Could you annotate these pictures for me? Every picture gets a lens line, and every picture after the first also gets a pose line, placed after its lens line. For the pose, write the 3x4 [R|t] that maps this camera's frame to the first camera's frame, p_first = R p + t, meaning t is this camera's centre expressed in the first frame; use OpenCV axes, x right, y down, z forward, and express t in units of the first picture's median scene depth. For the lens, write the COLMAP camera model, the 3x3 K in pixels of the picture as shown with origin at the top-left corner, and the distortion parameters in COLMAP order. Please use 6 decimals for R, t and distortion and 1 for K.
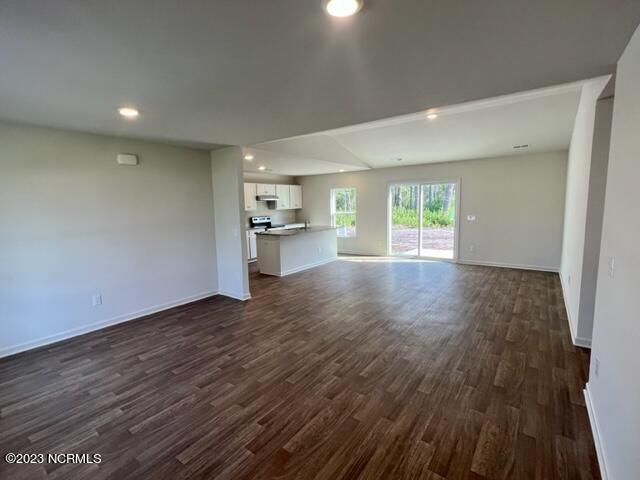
lens RADIAL K [[302.1, 0, 322.8], [0, 302.1, 260.8], [0, 0, 1]] dist [-0.002289, -0.000396]
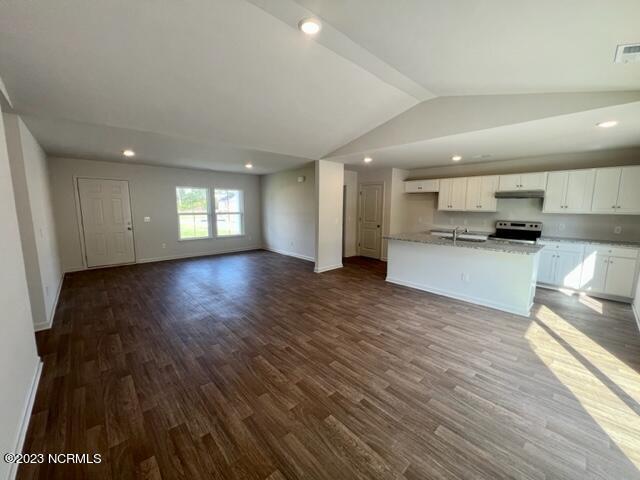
lens RADIAL K [[257.3, 0, 320.1], [0, 257.3, 239.8], [0, 0, 1]] dist [0.000676, 0.000467]
pose [[-0.205122, 0.152080, -0.966849, 0.920684], [-0.176583, 0.965893, 0.189392, -0.257500], [0.962675, 0.209577, -0.171271, 1.265379]]
